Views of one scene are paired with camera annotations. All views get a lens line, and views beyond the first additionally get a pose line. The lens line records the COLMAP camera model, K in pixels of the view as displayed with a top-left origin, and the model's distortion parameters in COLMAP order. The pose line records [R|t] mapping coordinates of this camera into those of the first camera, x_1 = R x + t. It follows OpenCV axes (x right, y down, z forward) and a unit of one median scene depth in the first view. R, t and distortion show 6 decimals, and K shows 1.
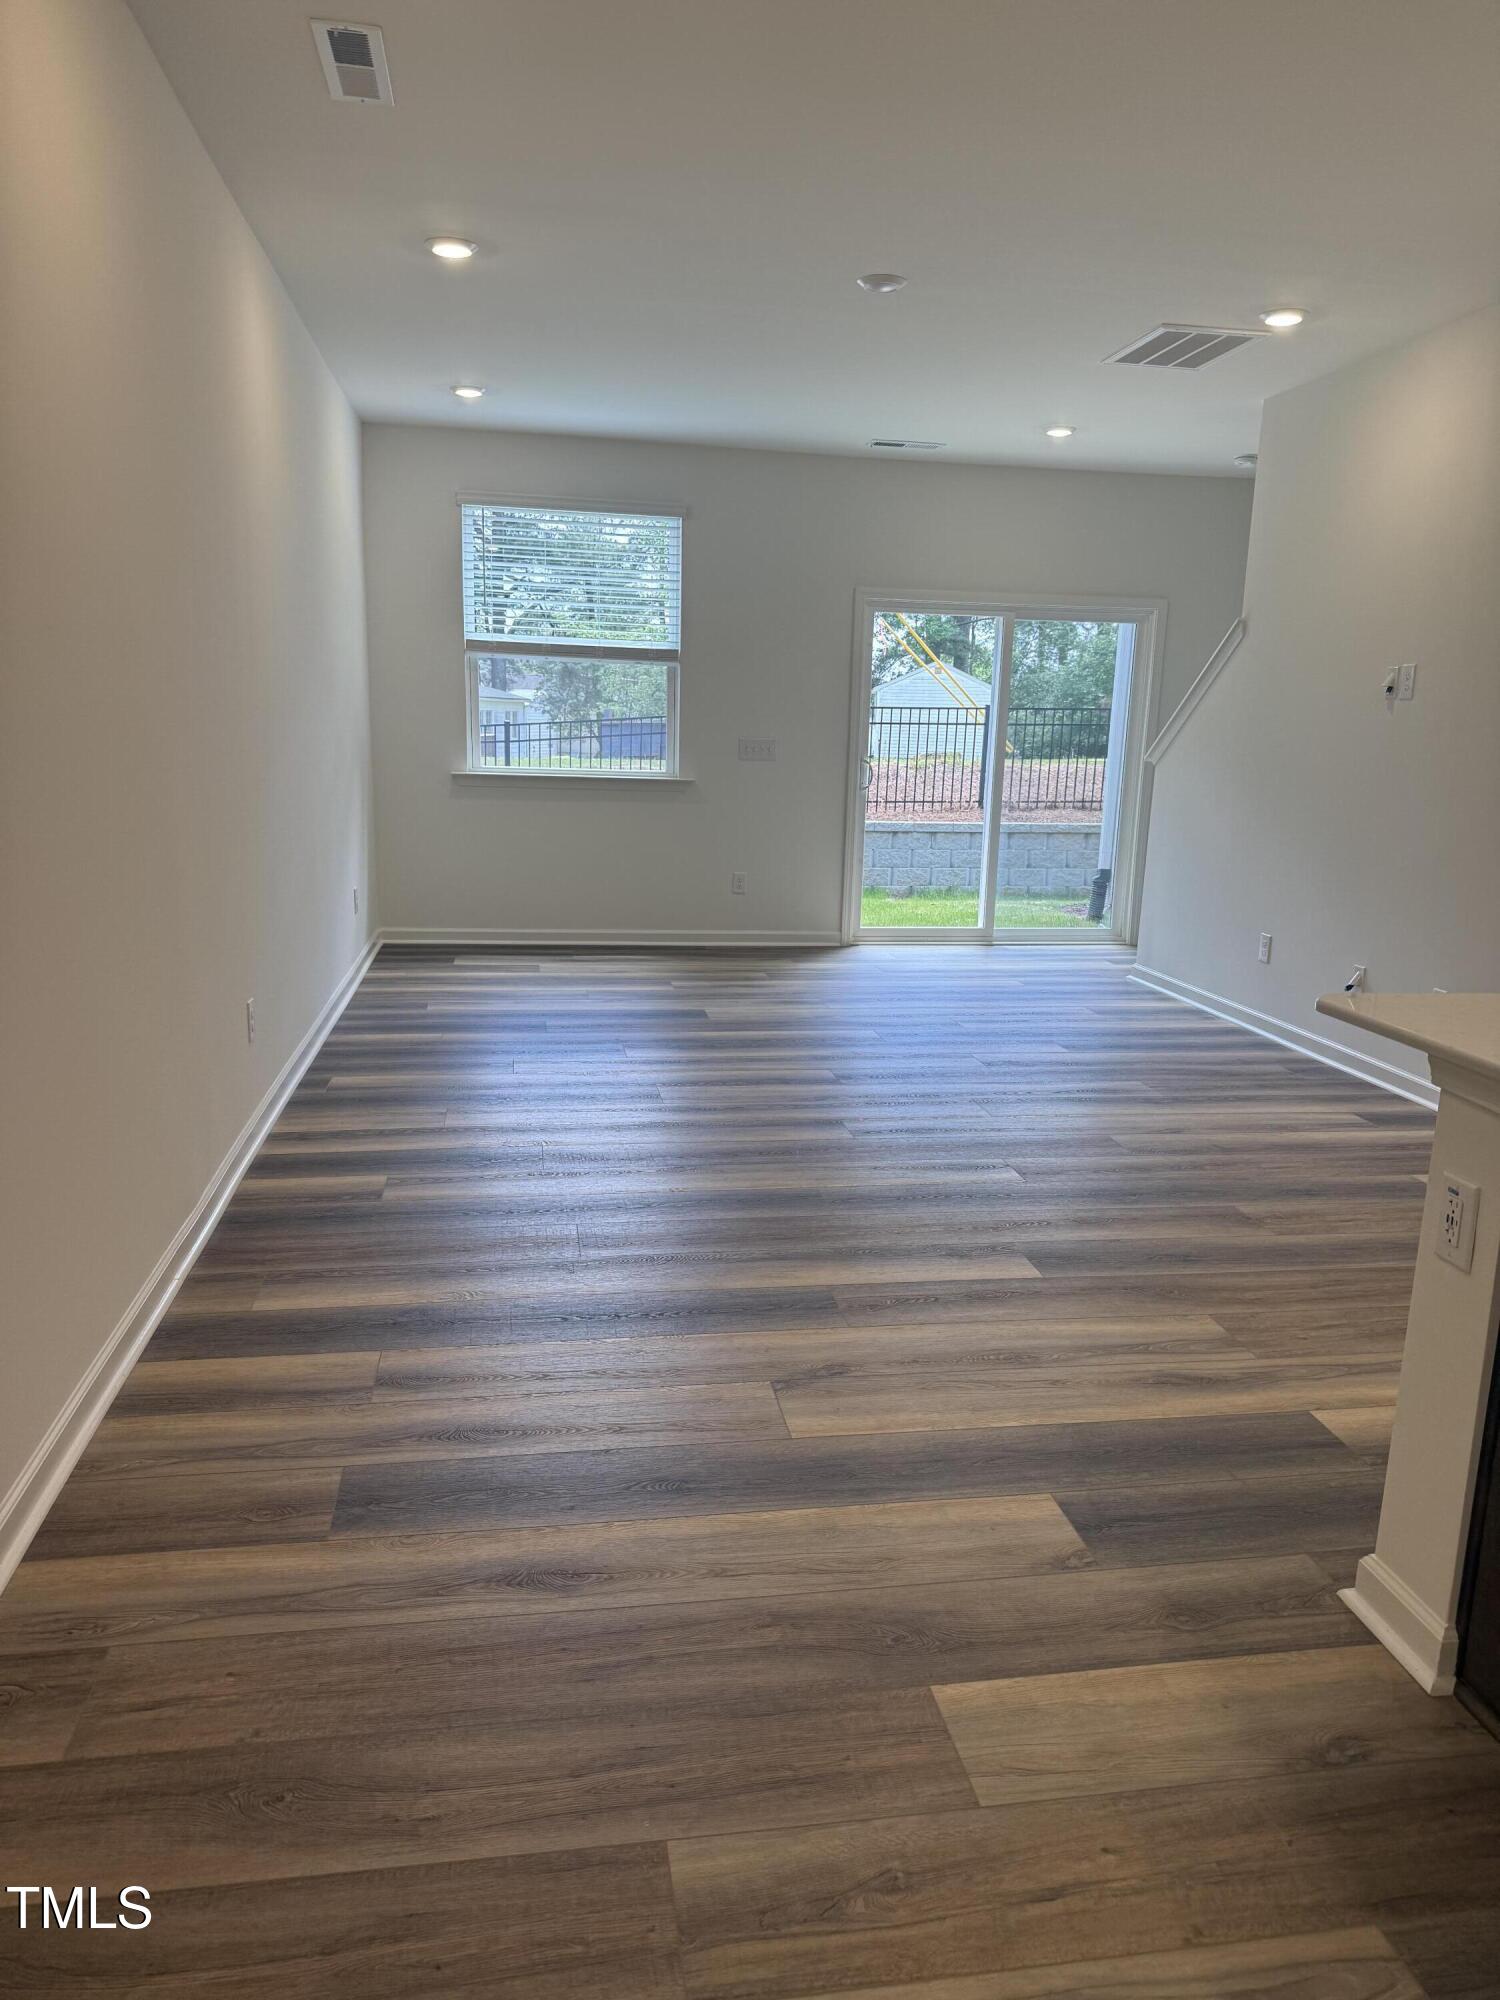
lens RADIAL K [[1389.5, 0, 756.5], [0, 1389.5, 1003.4], [0, 0, 1]] dist [0.159823, -0.305203]
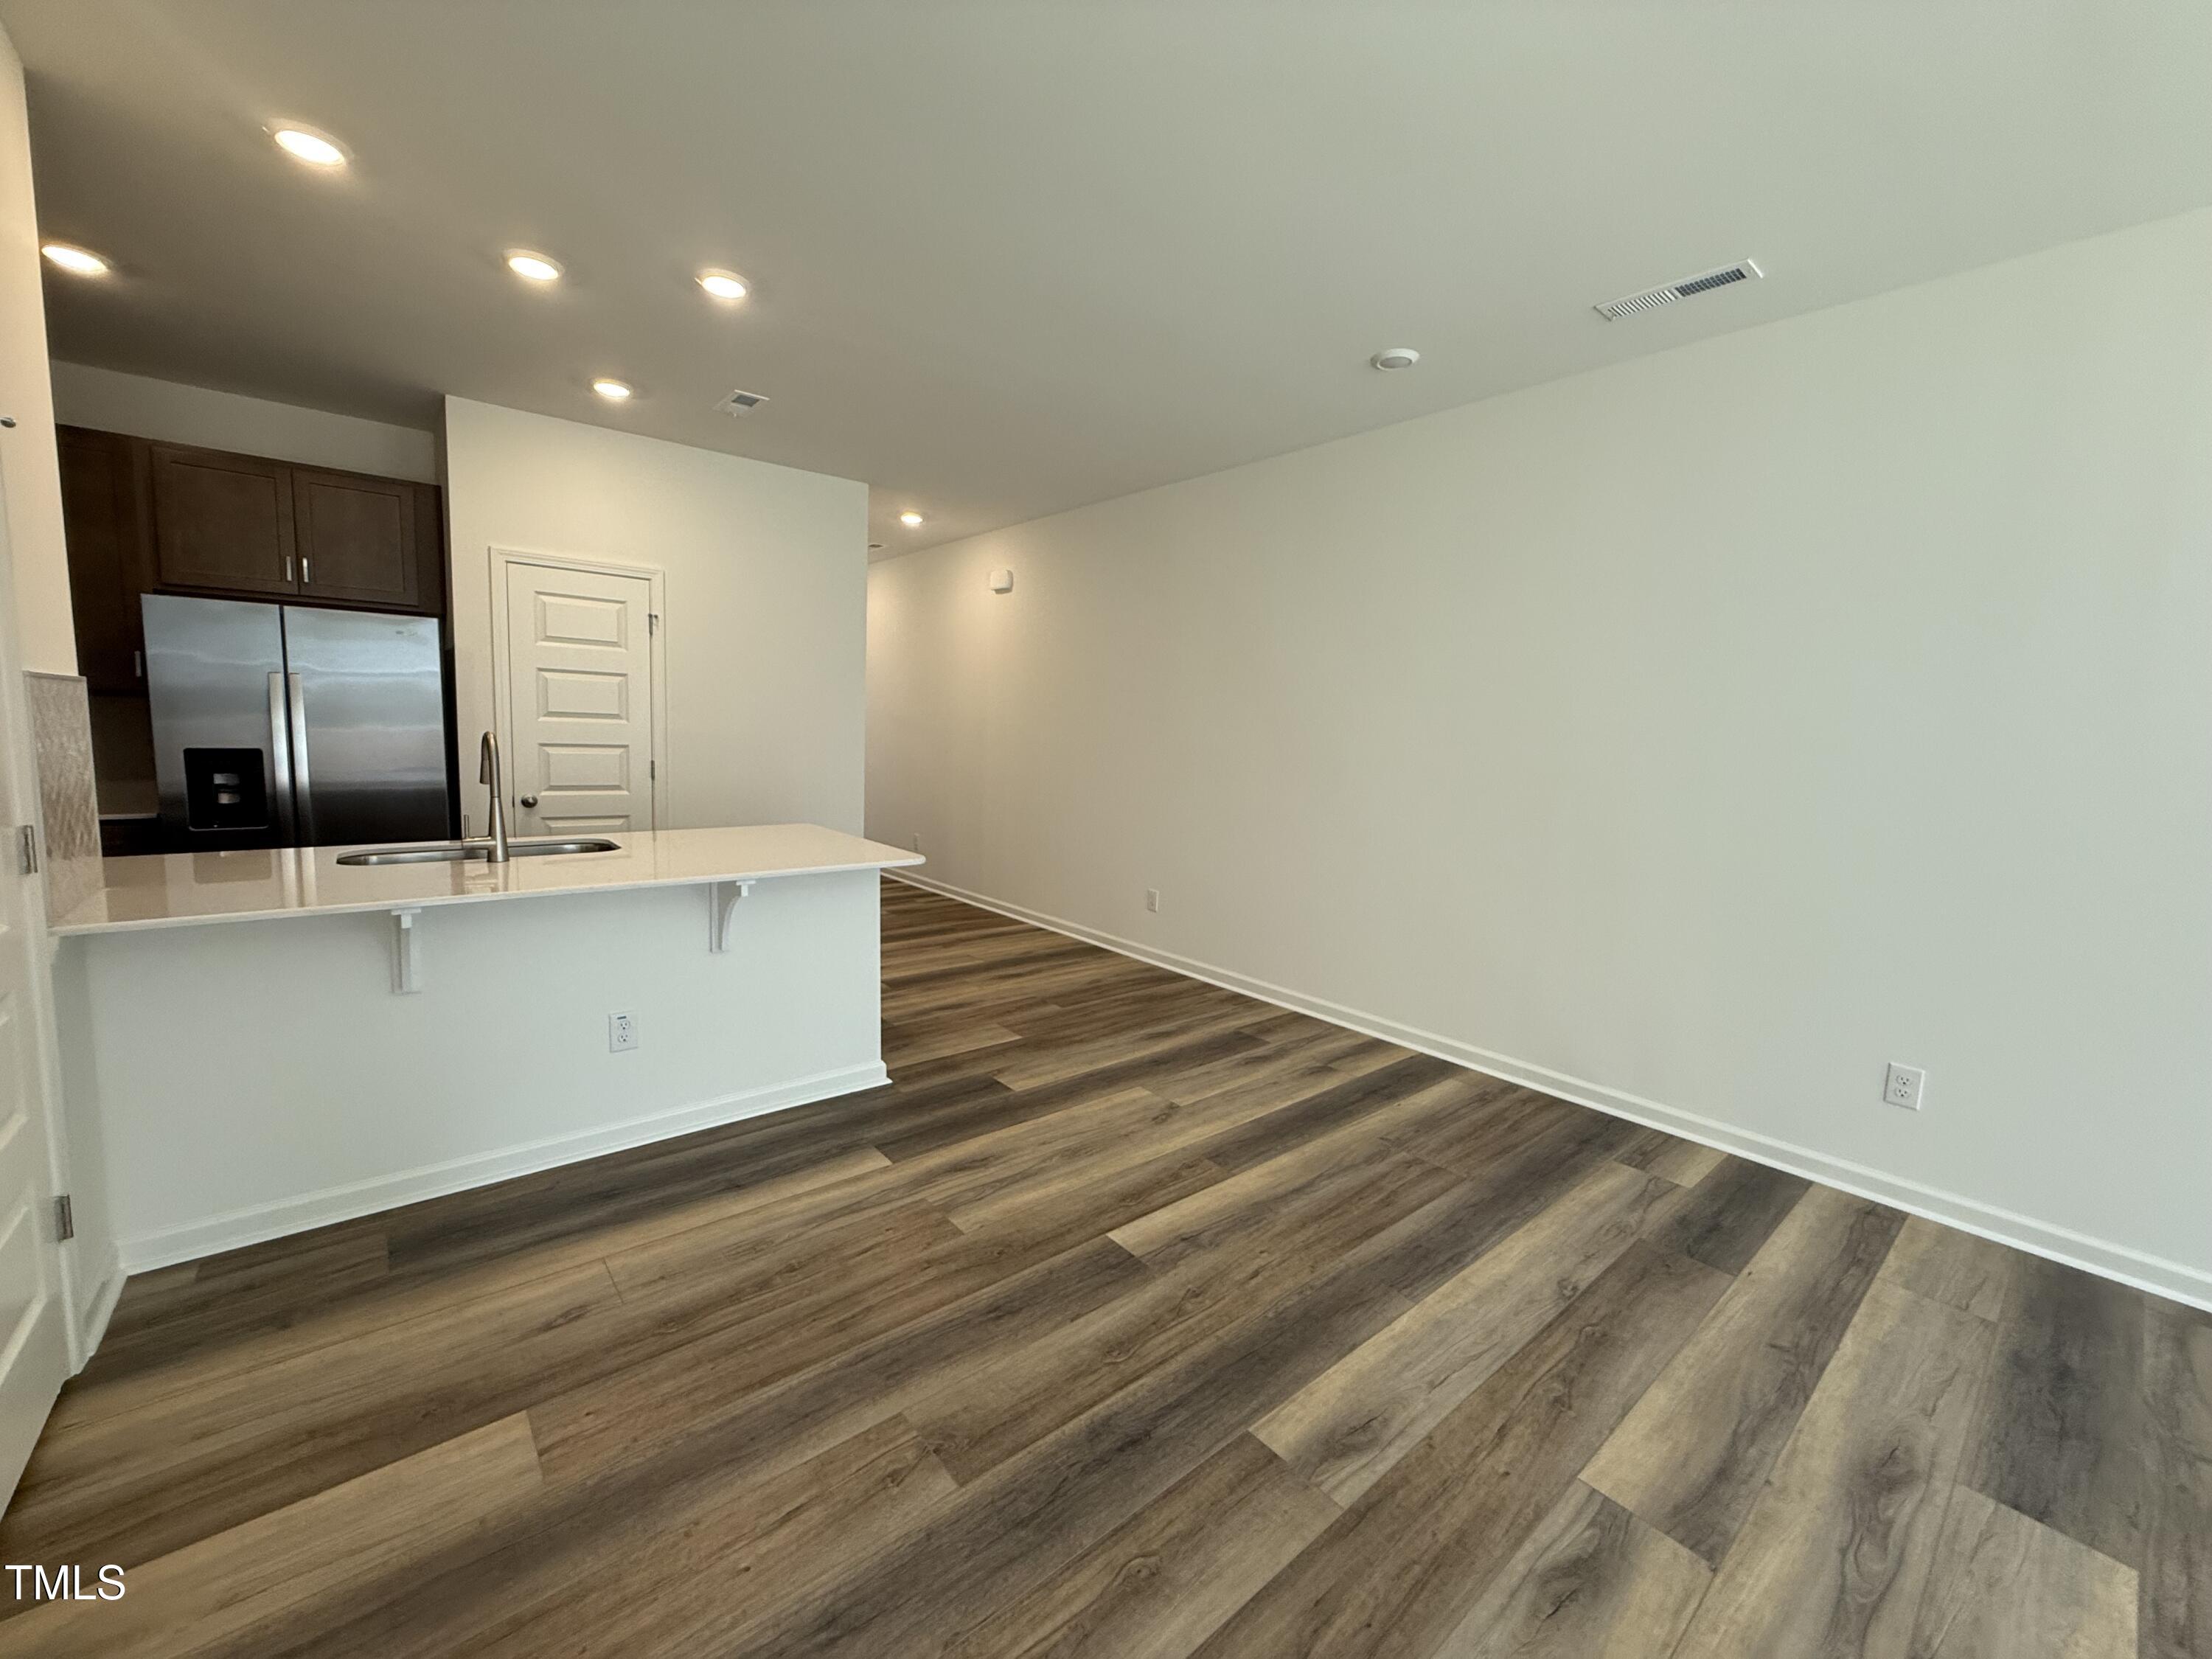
lens RADIAL K [[881.4, 0, 1101.5], [0, 881.4, 823.6], [0, 0, 1]] dist [0.000353, 0.000368]
pose [[-0.857964, -0.002489, -0.513704, 0.451608], [-0.161412, 0.950650, 0.264975, -0.239934], [0.487693, 0.310256, -0.816025, 1.165381]]
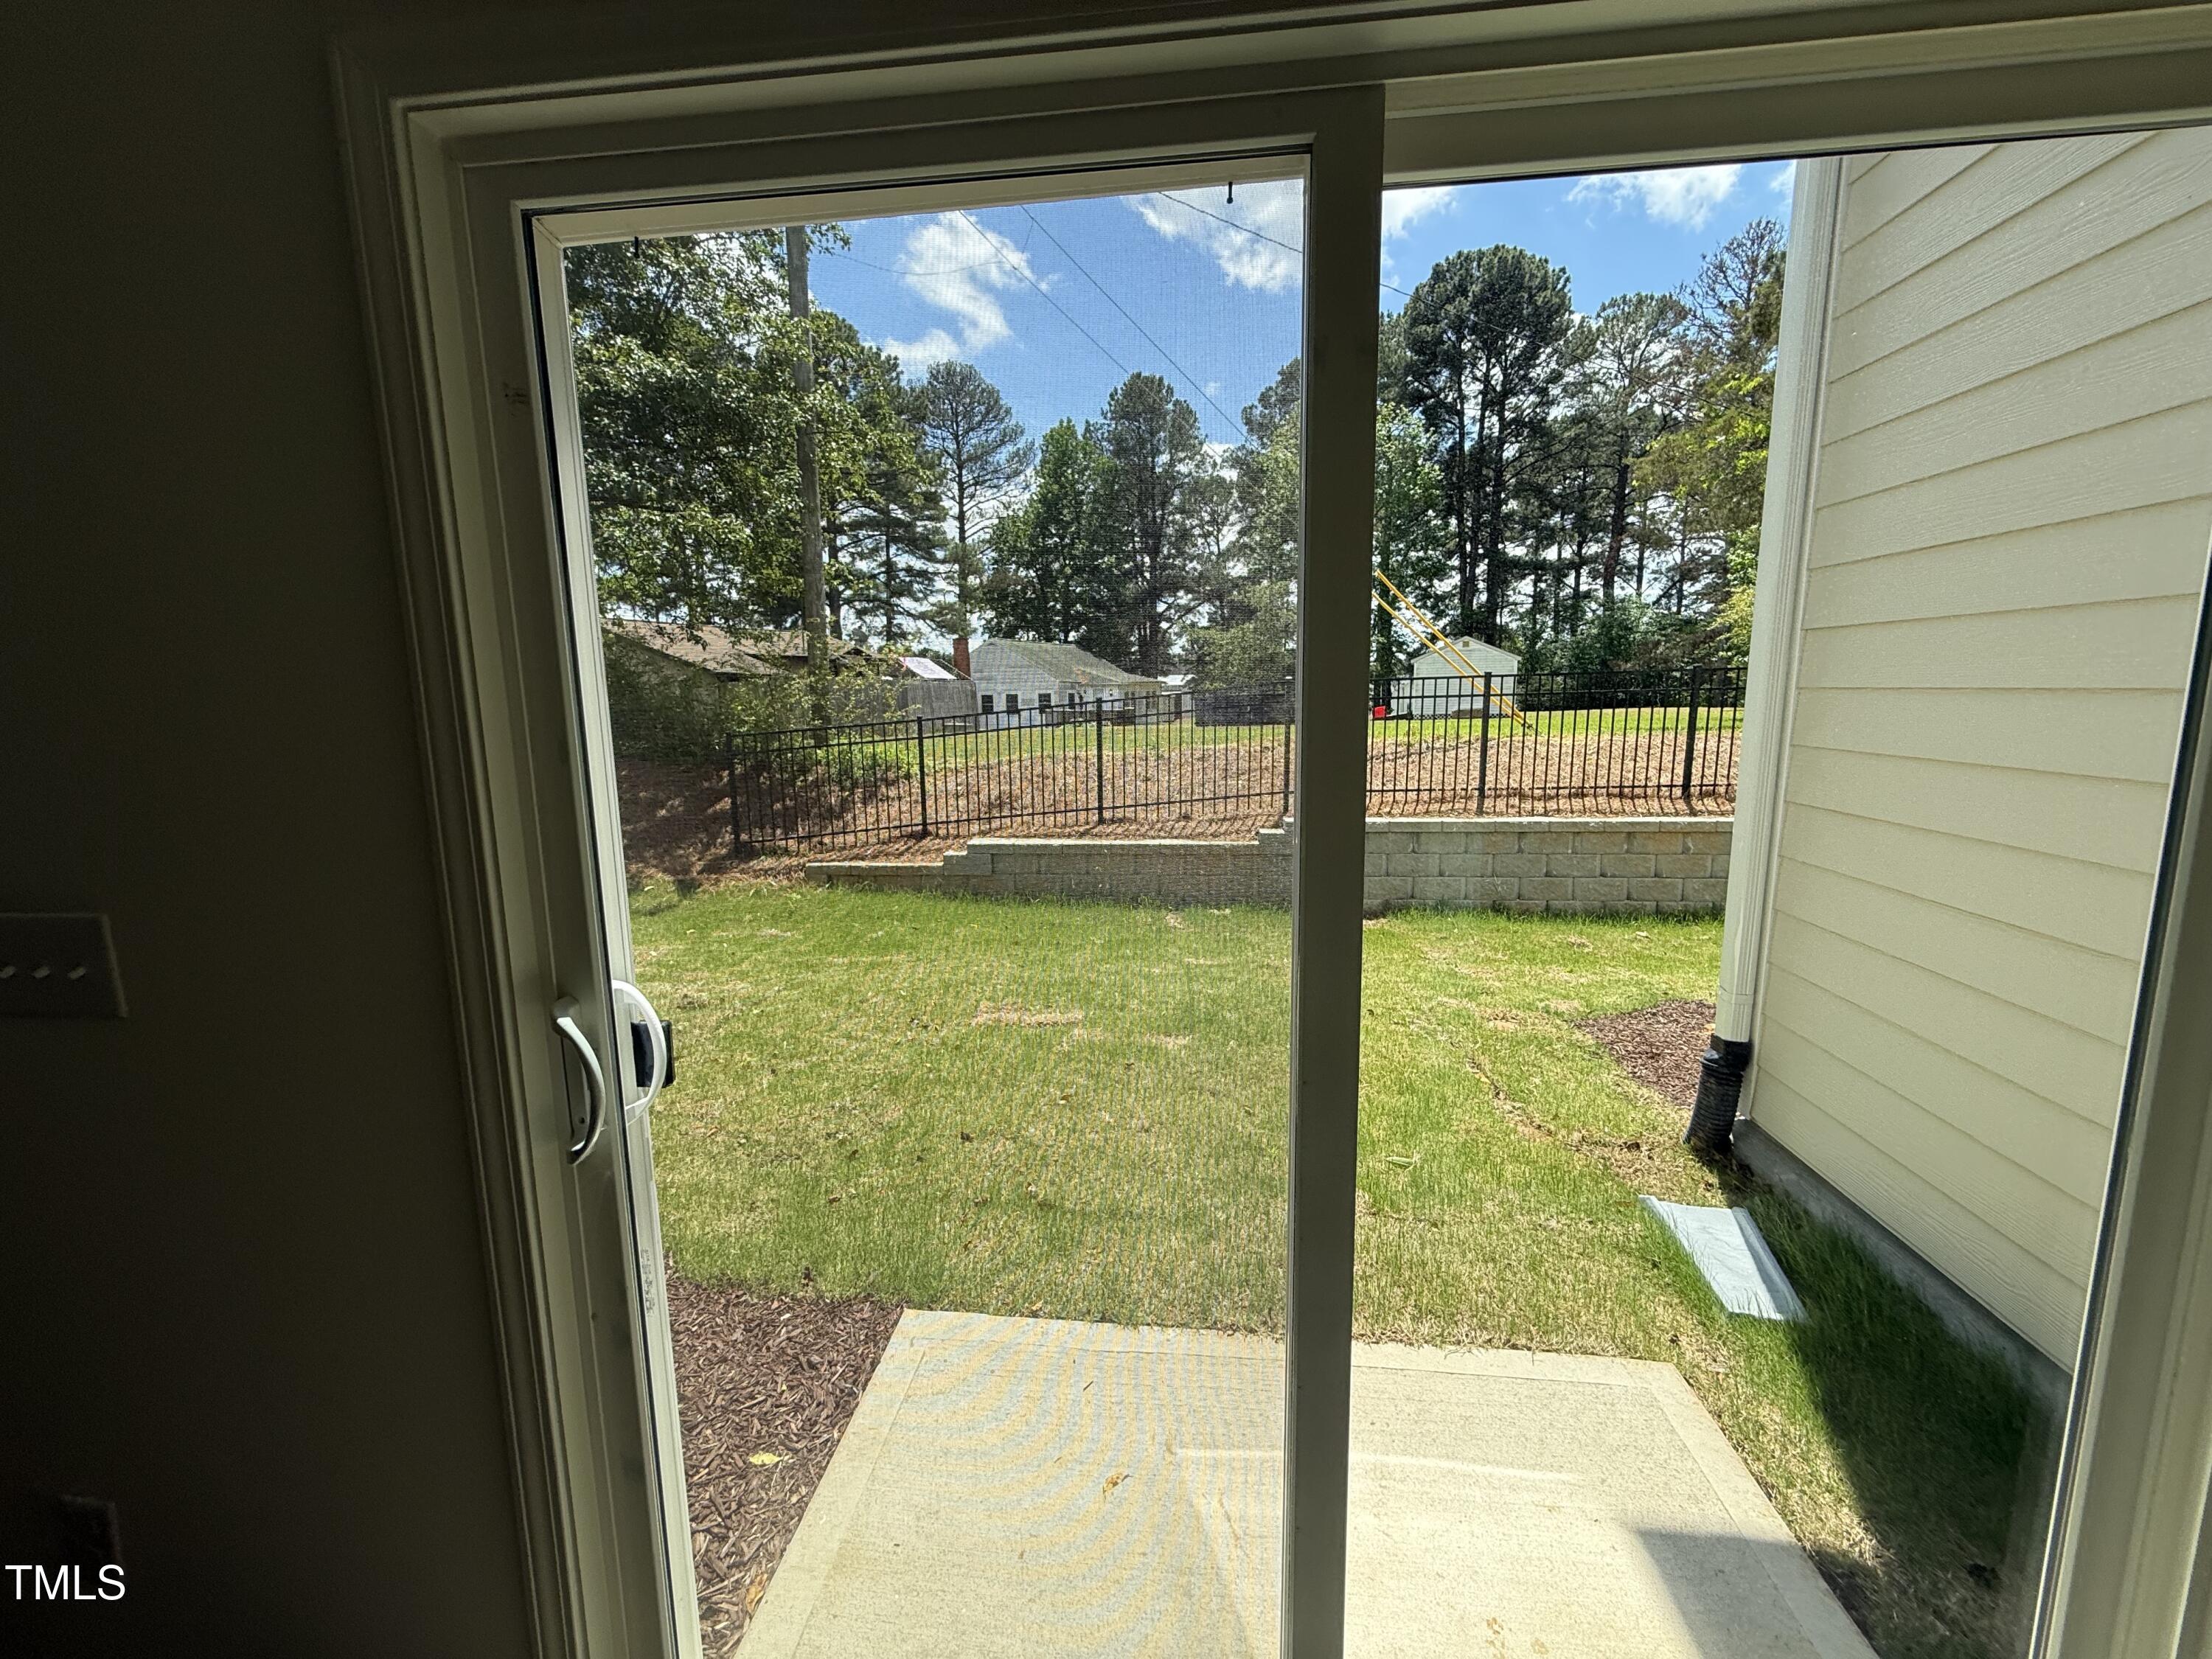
lens RADIAL K [[881.4, 0, 1101.5], [0, 881.4, 823.6], [0, 0, 1]] dist [0.000353, 0.000368]
pose [[0.961293, -0.002745, -0.275516, 0.340992], [-0.011096, 0.998753, -0.048666, -0.368193], [0.275306, 0.049839, 0.960064, 1.720214]]
